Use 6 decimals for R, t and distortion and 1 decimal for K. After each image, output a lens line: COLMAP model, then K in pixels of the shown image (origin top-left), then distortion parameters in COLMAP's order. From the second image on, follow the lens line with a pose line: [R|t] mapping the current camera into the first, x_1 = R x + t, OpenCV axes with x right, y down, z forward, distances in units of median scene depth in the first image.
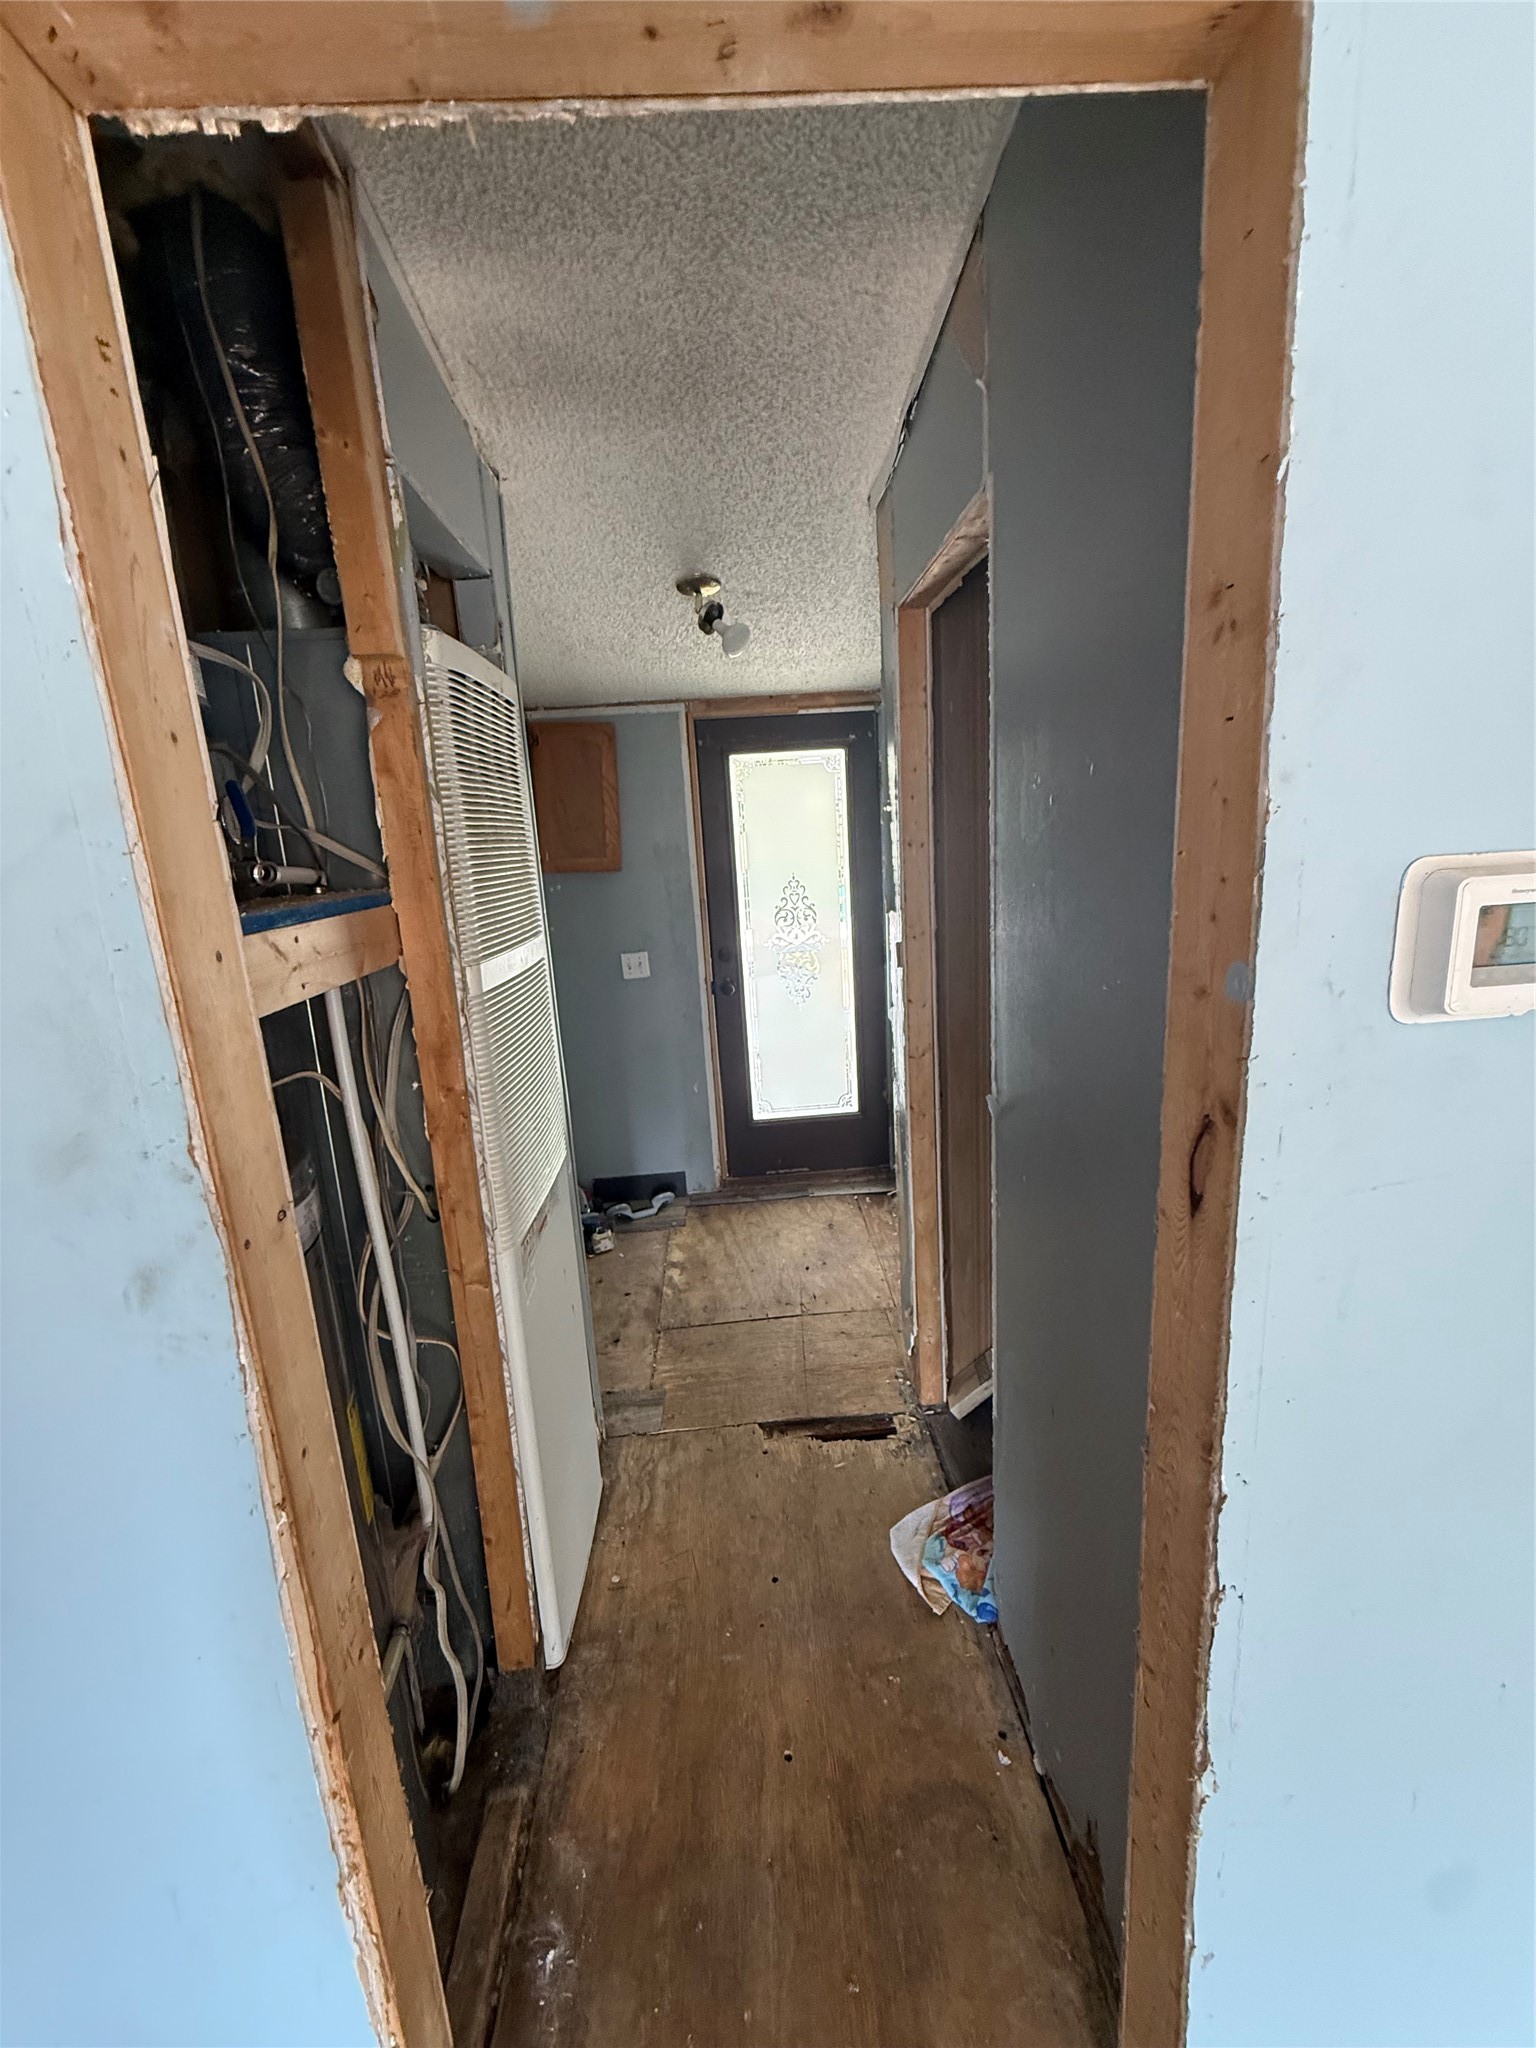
lens RADIAL K [[820.8, 0, 763.4], [0, 820.8, 1022.7], [0, 0, 1]] dist [-0.001042, 0.000099]
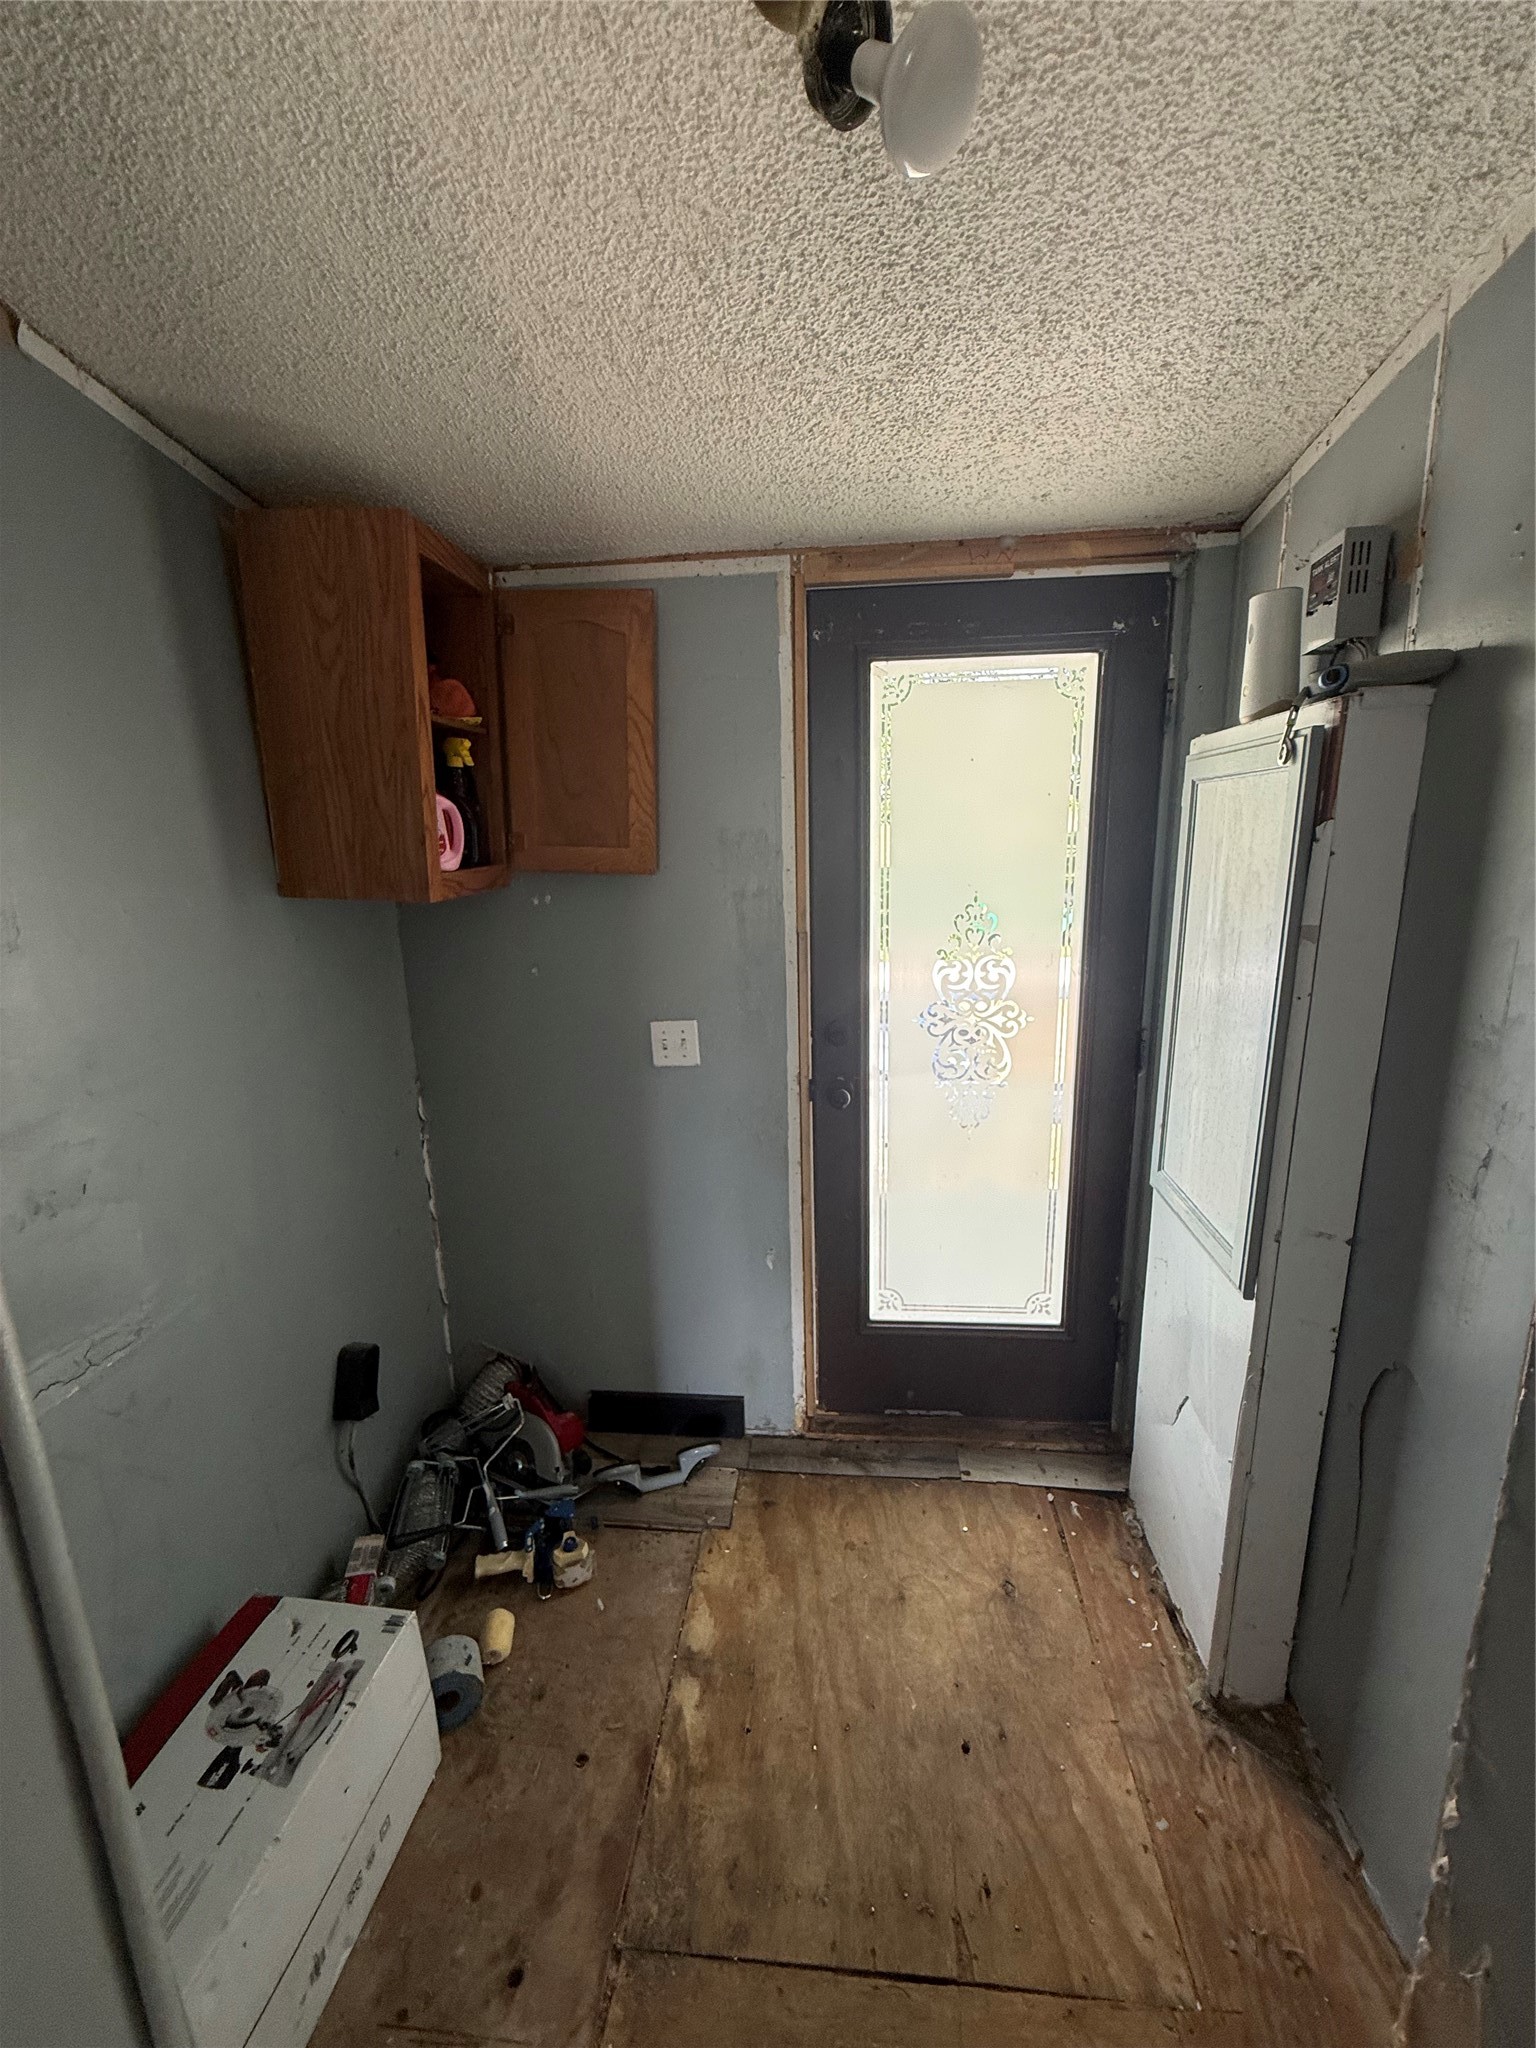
lens RADIAL K [[820.8, 0, 770.8], [0, 820.8, 1020.4], [0, 0, 1]] dist [-0.001042, 0.000099]
pose [[0.988590, 0.067136, -0.134841, -0.018078], [-0.066766, 0.997742, 0.007276, -0.095566], [0.135025, 0.001810, 0.990841, 0.464662]]
